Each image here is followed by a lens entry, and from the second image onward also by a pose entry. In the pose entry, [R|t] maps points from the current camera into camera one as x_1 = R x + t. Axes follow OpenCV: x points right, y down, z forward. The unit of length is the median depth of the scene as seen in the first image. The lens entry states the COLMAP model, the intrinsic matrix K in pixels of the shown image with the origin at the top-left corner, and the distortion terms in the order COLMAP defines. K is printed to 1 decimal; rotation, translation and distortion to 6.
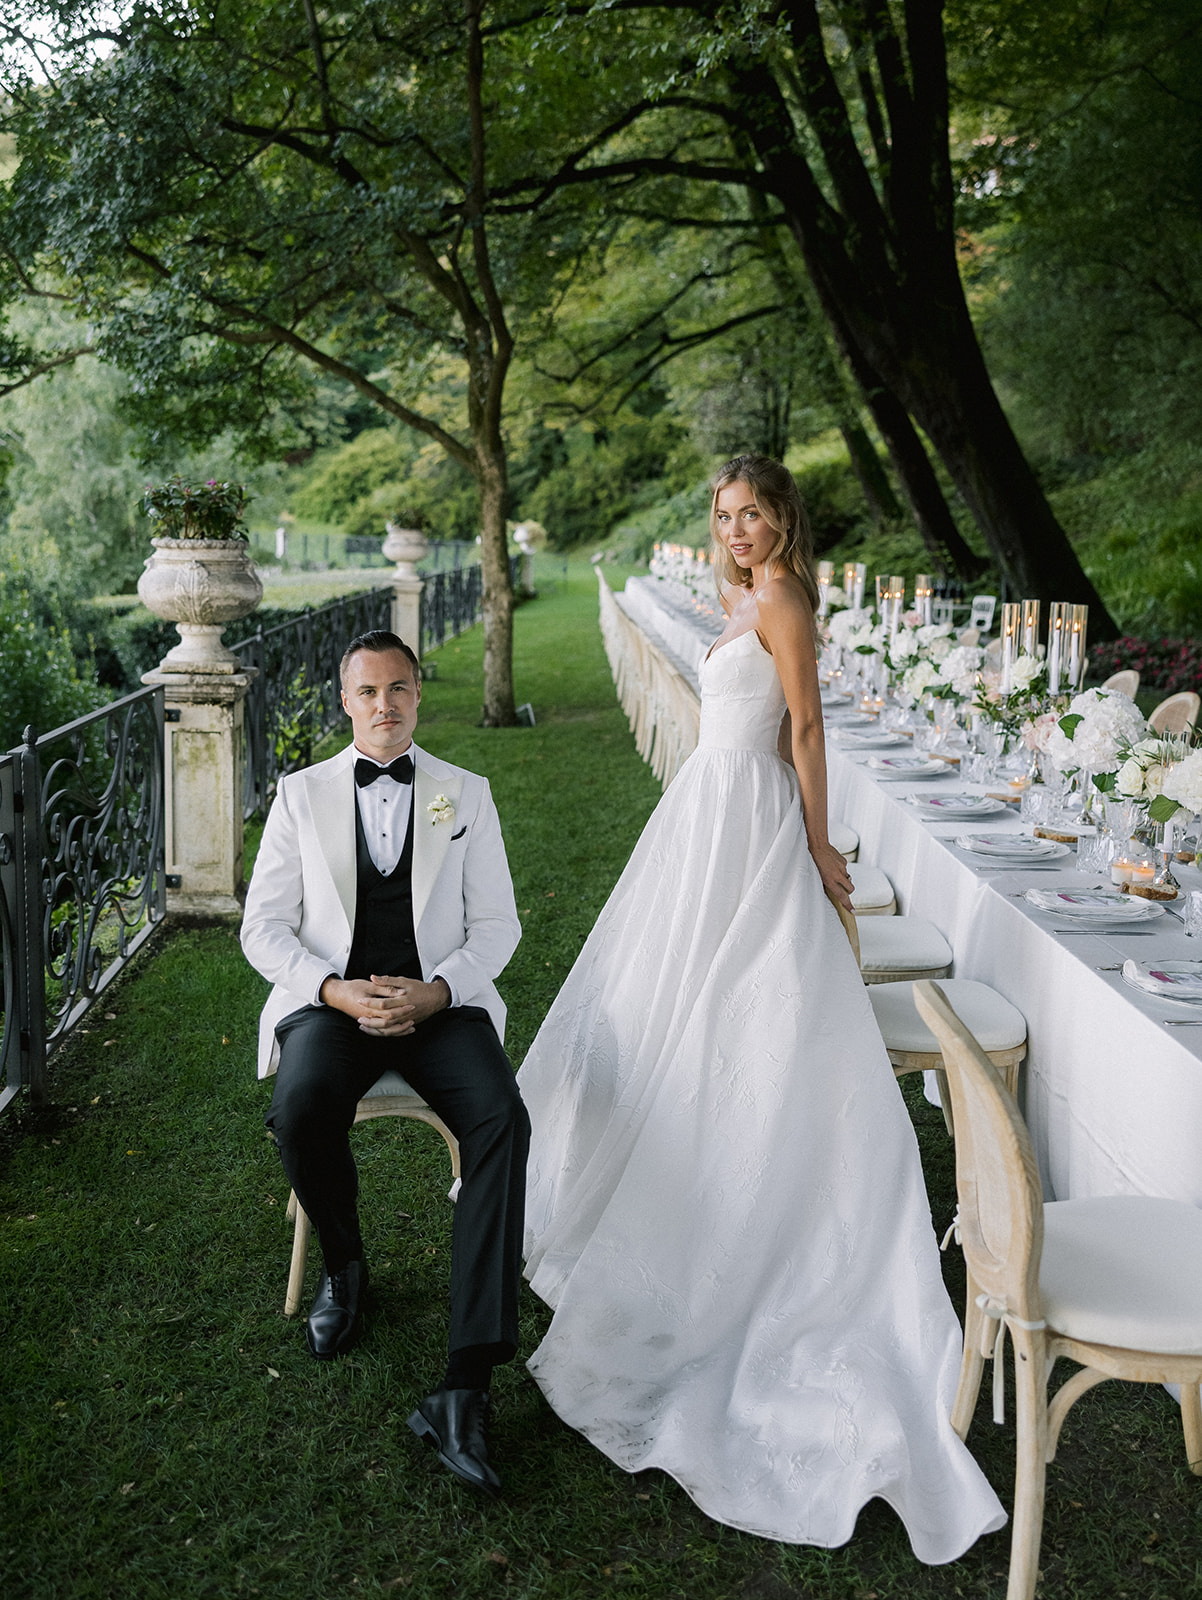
lens RADIAL K [[2222.1, 0, 594.7], [0, 2222.1, 787.3], [0, 0, 1]] dist [-0.044043, 0.000000]
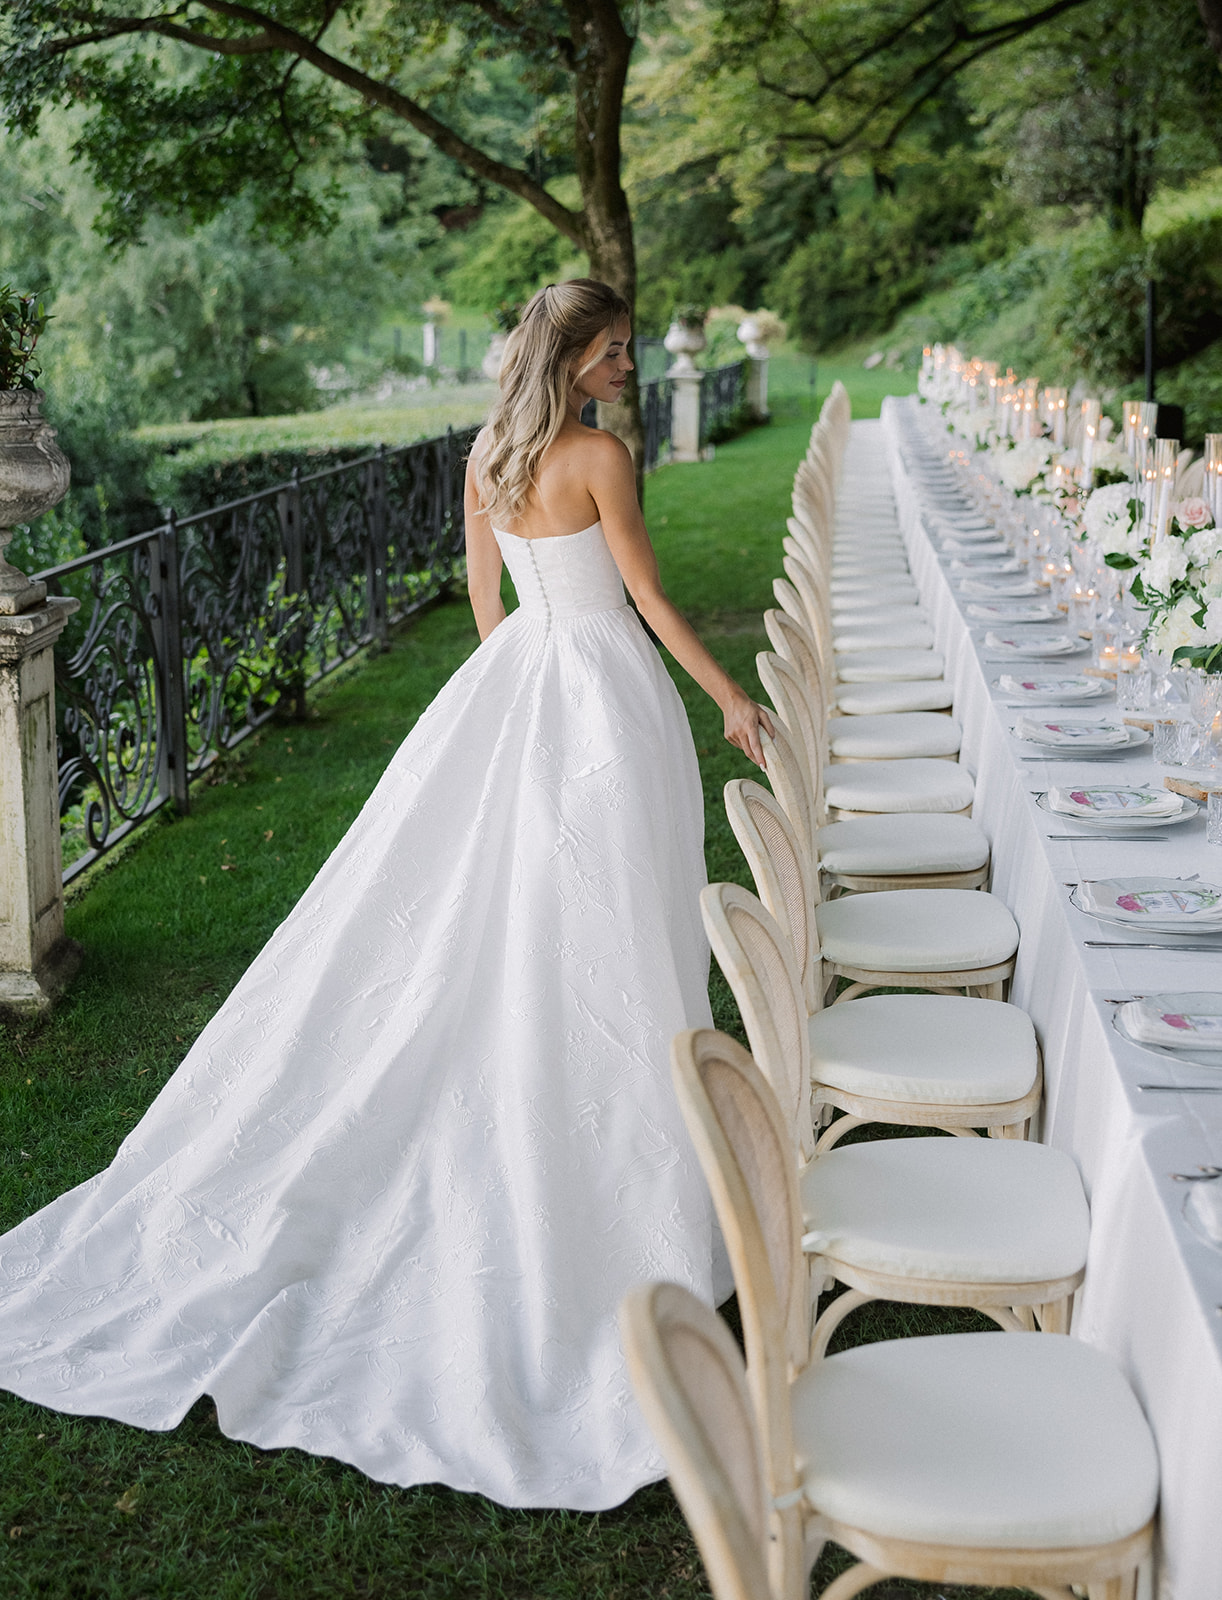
lens RADIAL K [[2656.5, 0, 618.4], [0, 2656.5, 815.8], [0, 0, 1]] dist [-0.011603, 0.000000]
pose [[0.985298, 0.020599, -0.169600, 0.068493], [-0.006594, 0.996551, 0.082726, -0.031793], [0.170719, -0.080391, 0.982035, 0.174941]]
